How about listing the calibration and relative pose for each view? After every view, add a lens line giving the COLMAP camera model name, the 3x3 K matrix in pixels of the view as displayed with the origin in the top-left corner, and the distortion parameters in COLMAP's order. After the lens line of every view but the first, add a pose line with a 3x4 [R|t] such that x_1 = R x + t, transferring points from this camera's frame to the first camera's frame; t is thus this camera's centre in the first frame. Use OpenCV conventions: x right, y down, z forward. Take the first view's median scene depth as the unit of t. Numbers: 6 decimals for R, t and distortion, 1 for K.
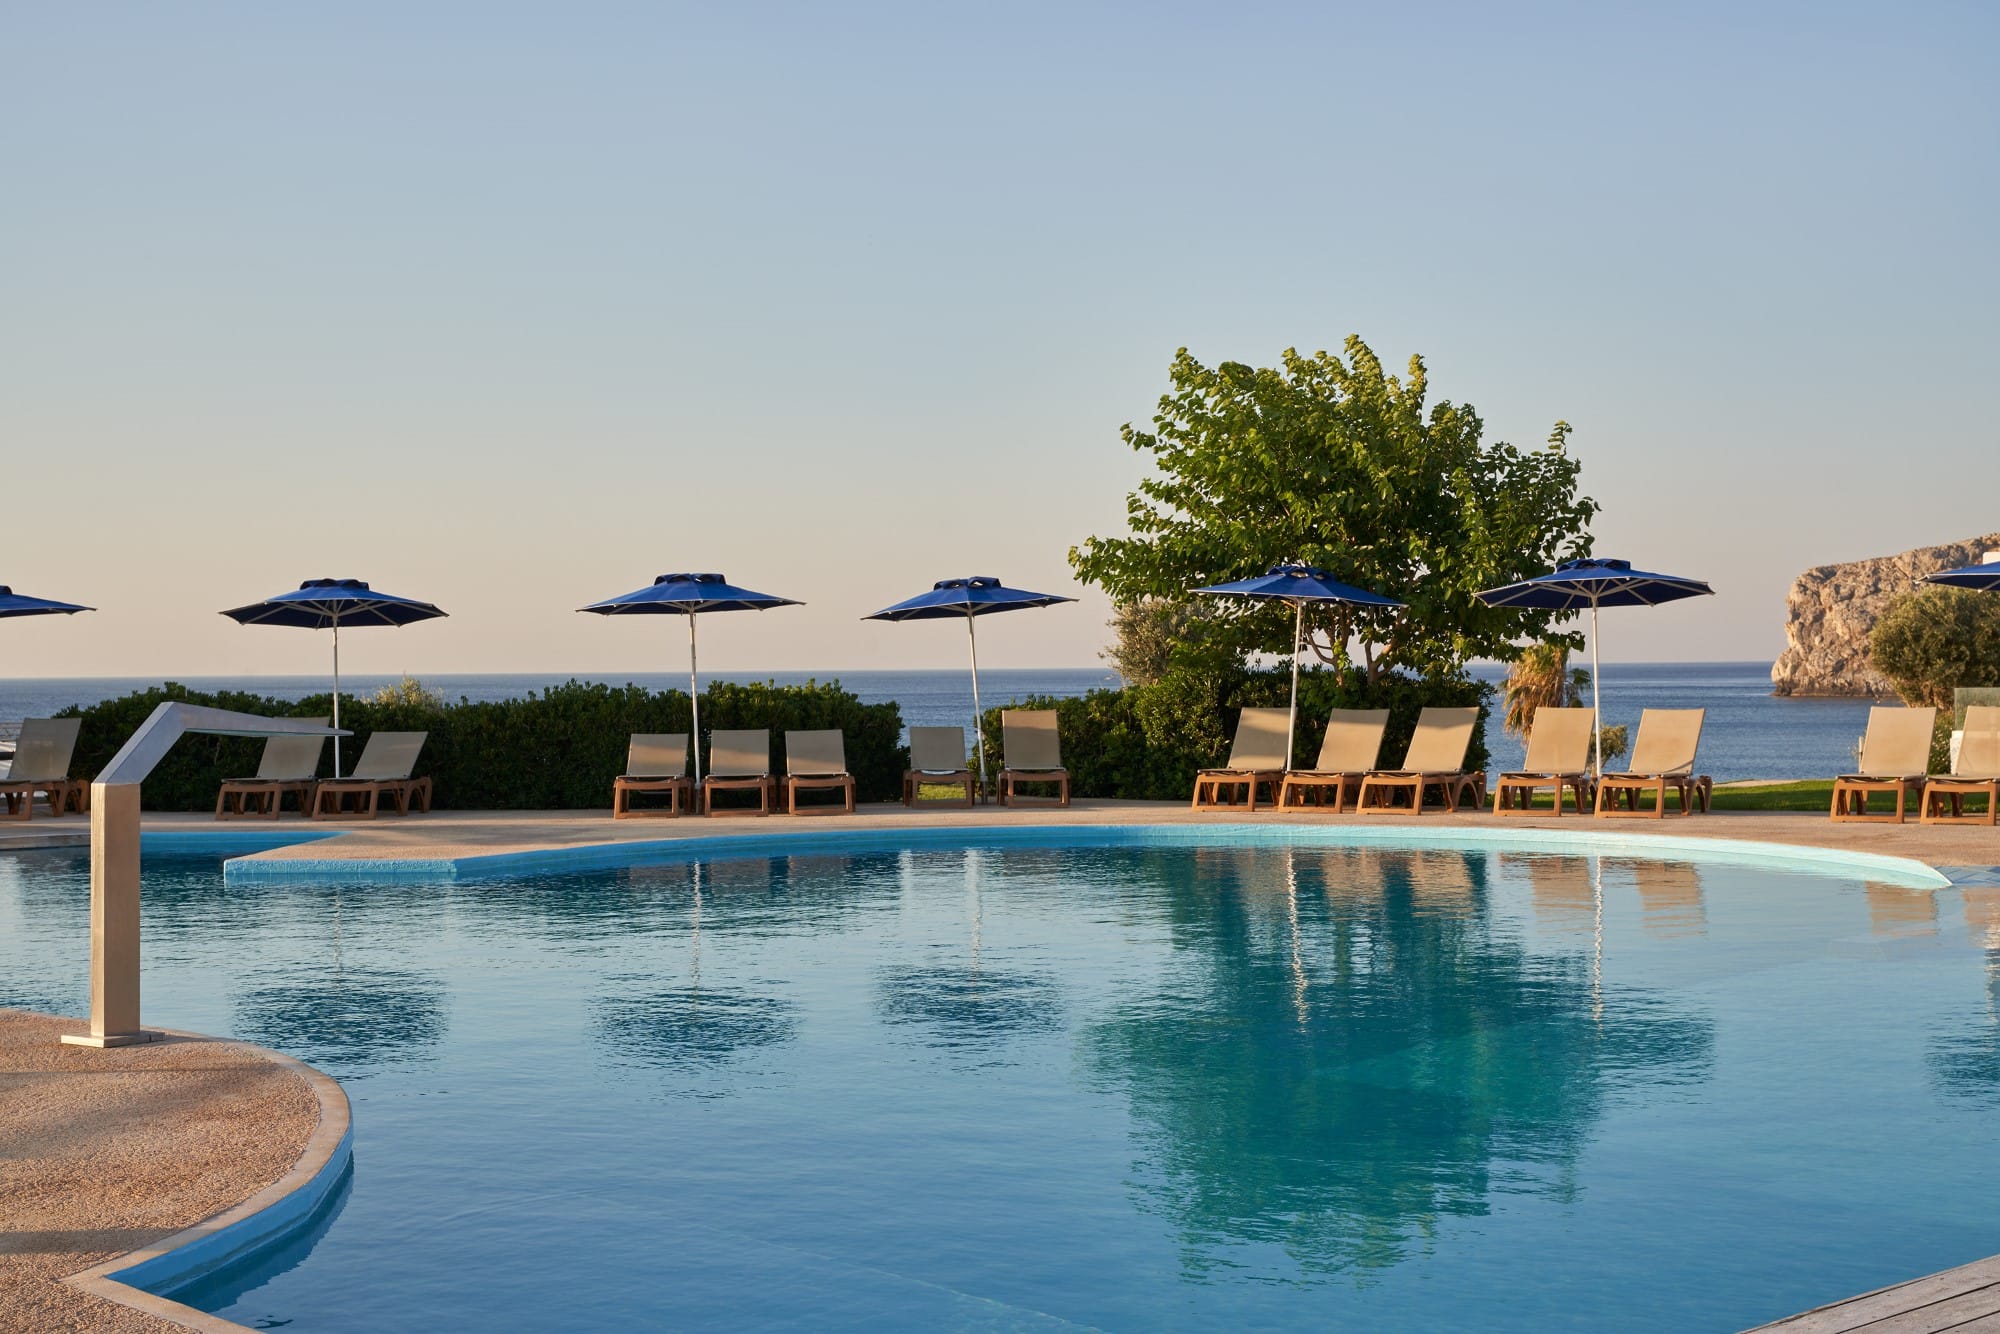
lens RADIAL K [[2630.7, 0, 938.4], [0, 2630.7, 715.1], [0, 0, 1]] dist [0.004661, 0.026716]
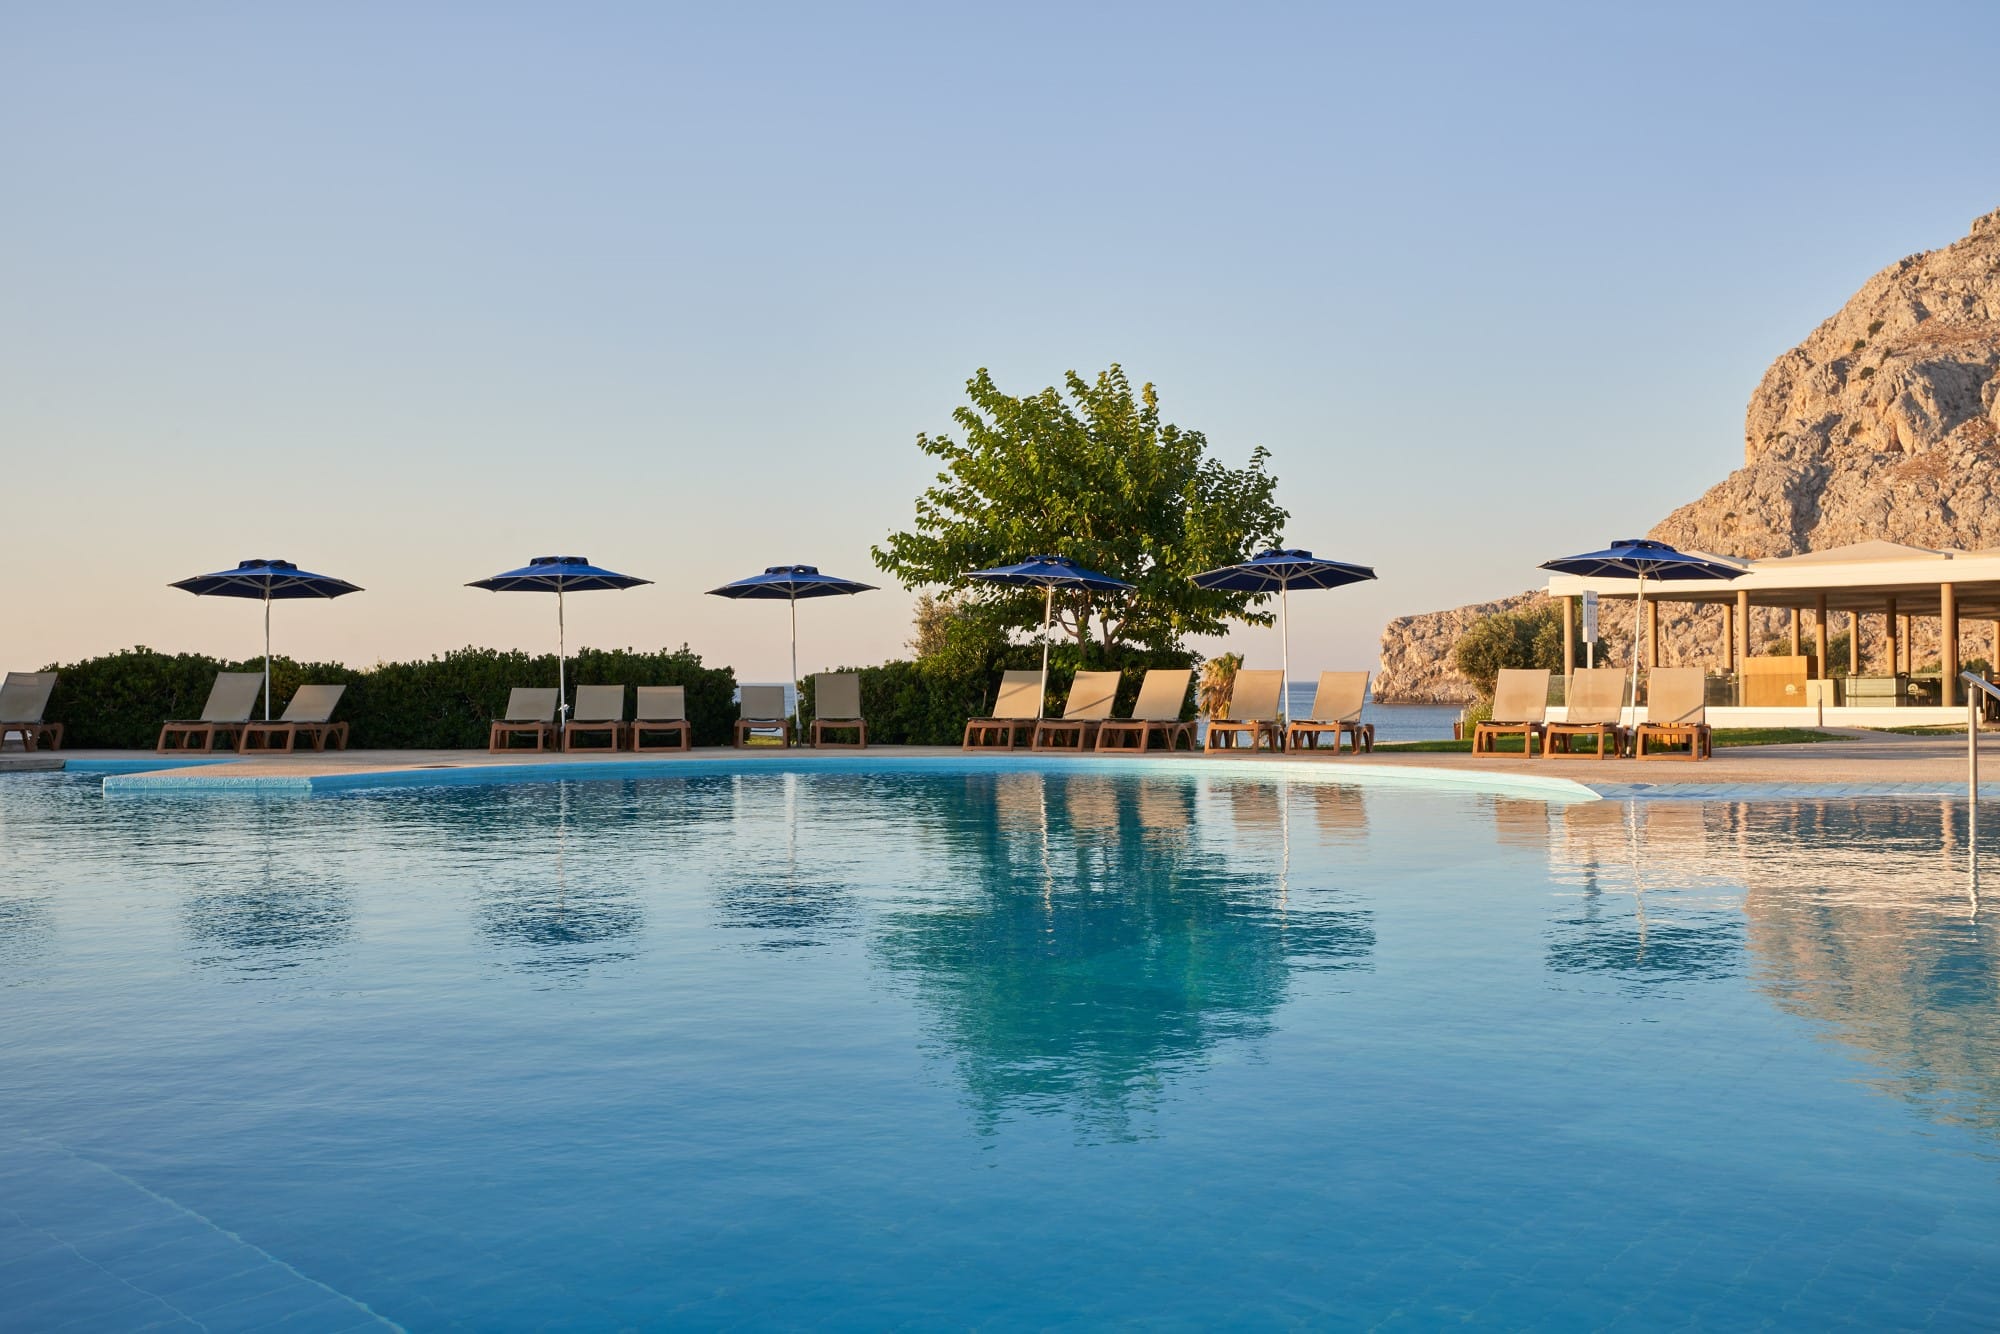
lens RADIAL K [[2630.7, 0, 938.4], [0, 2630.7, 715.1], [0, 0, 1]] dist [0.004661, 0.026716]
pose [[0.995486, 0.006357, 0.094692, -0.034744], [-0.010313, 0.999092, 0.041347, -0.033187], [-0.094343, -0.042137, 0.994648, -0.245289]]
